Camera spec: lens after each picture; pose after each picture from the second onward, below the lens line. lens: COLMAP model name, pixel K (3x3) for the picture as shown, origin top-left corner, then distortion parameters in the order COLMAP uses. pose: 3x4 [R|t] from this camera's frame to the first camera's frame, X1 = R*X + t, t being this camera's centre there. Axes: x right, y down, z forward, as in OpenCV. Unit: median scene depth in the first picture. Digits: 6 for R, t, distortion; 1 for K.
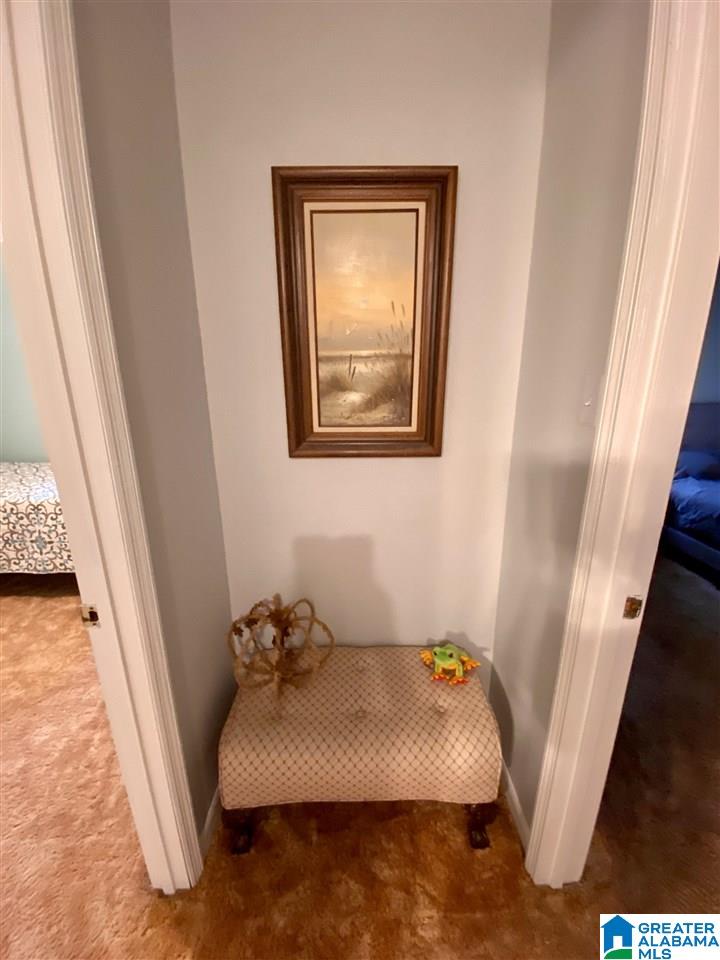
lens RADIAL K [[387.1, 0, 360.0], [0, 387.1, 480.0], [0, 0, 1]] dist [0.033871, -0.025463]
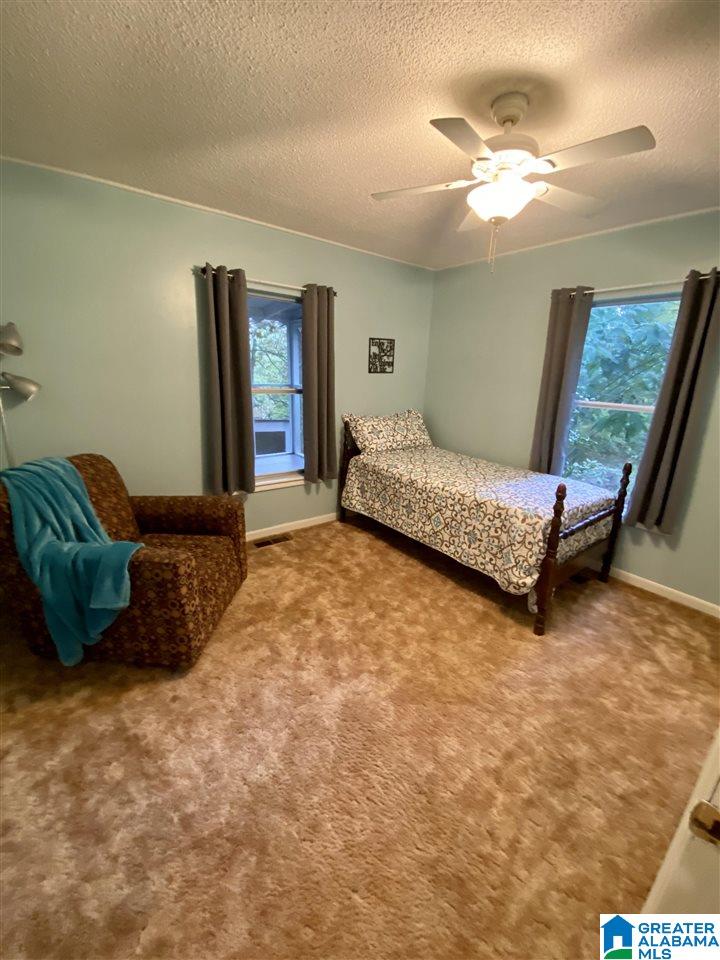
lens RADIAL K [[387.1, 0, 360.0], [0, 387.1, 480.0], [0, 0, 1]] dist [0.033871, -0.025463]
pose [[0.607955, 0.239435, -0.757008, -0.244566], [-0.251764, 0.962377, 0.102199, -0.018675], [0.752997, 0.128455, 0.645364, 0.077853]]
